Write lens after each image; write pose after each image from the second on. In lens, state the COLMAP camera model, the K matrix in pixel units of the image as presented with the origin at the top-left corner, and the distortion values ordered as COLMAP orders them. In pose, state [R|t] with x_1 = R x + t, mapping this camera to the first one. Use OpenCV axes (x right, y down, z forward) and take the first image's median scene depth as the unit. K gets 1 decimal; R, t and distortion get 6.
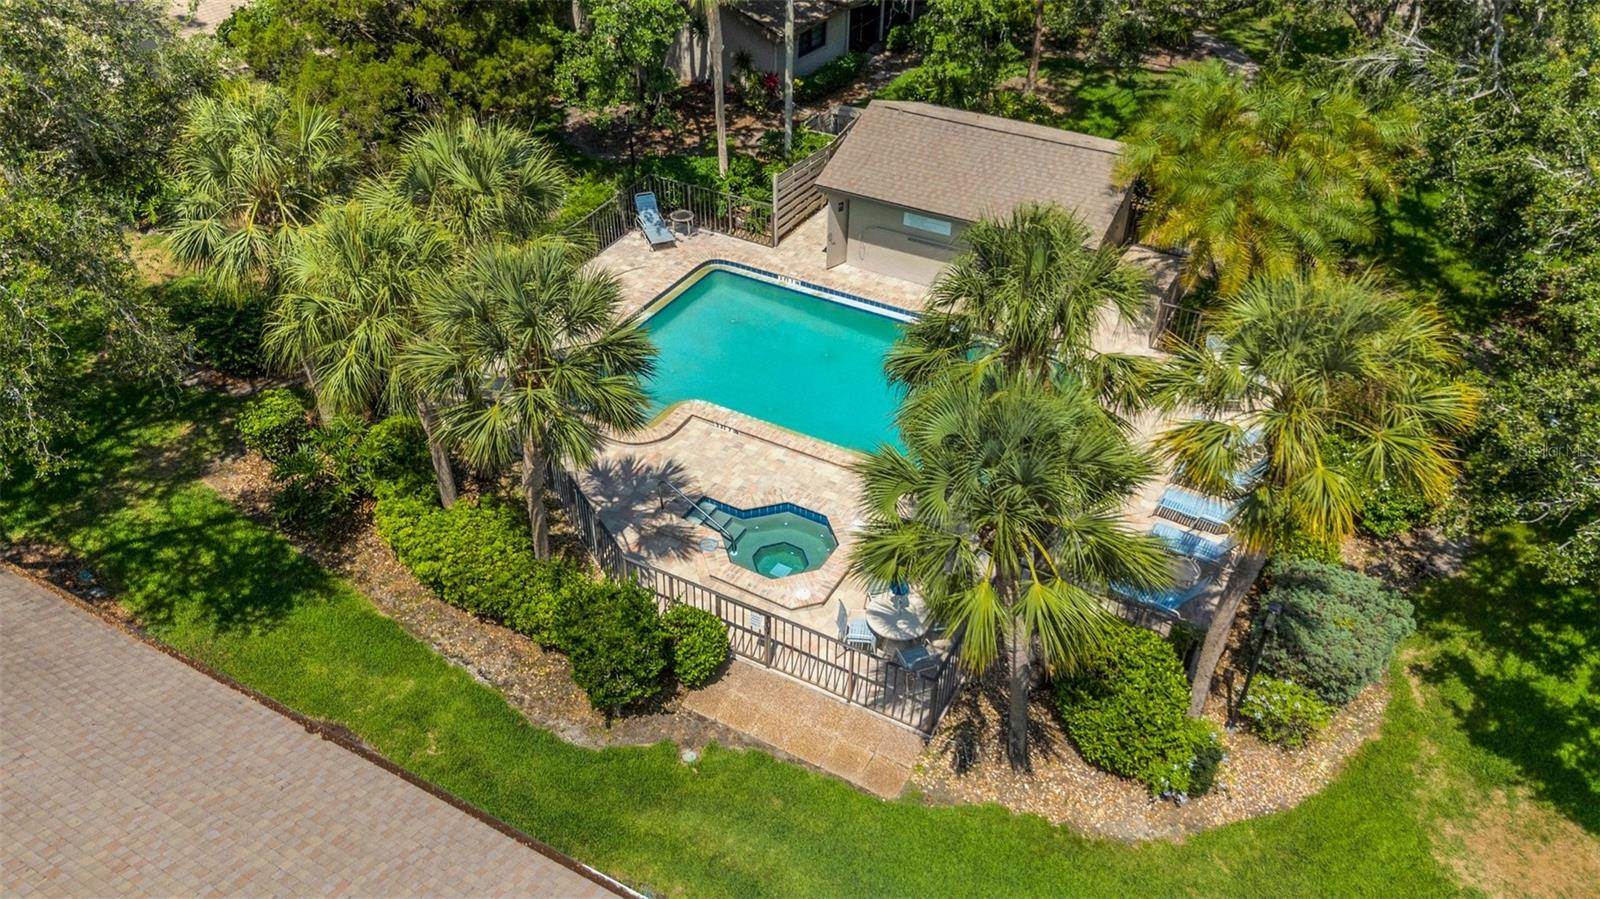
lens RADIAL K [[1192.6, 0, 797.3], [0, 1192.6, 450.7], [0, 0, 1]] dist [0.007017, 0.001457]
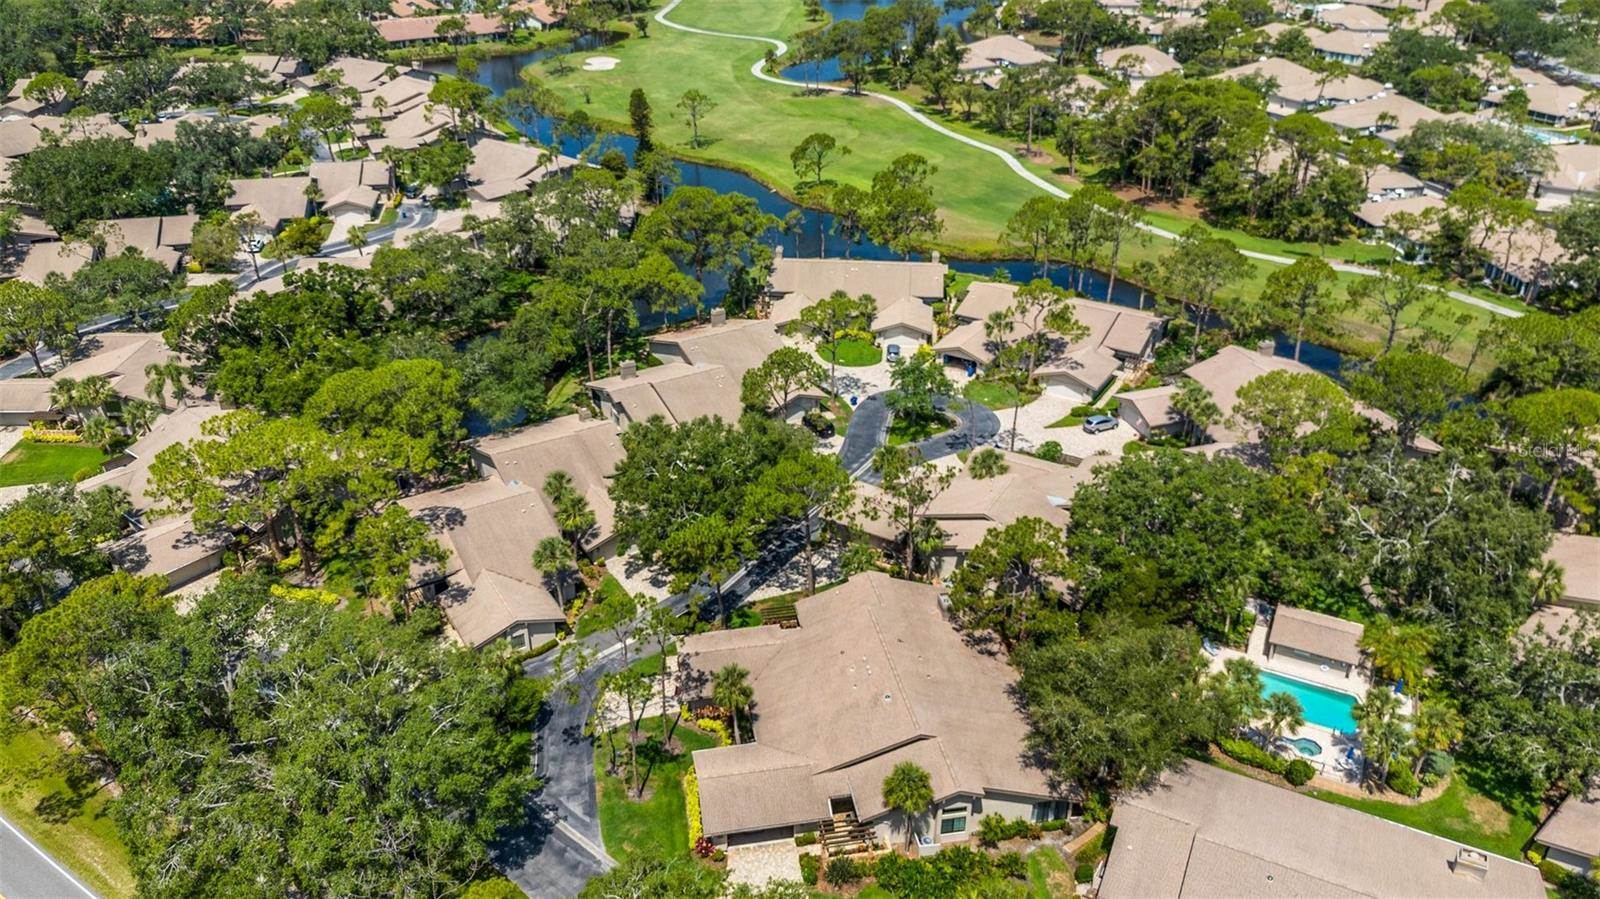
lens RADIAL K [[1192.6, 0, 802.4], [0, 1192.6, 447.8], [0, 0, 1]] dist [0.007017, 0.001457]
pose [[0.998813, -0.022823, 0.043028, -2.436011], [0.028589, 0.989941, -0.138562, -0.548655], [-0.039433, 0.139627, 0.989419, -4.094991]]
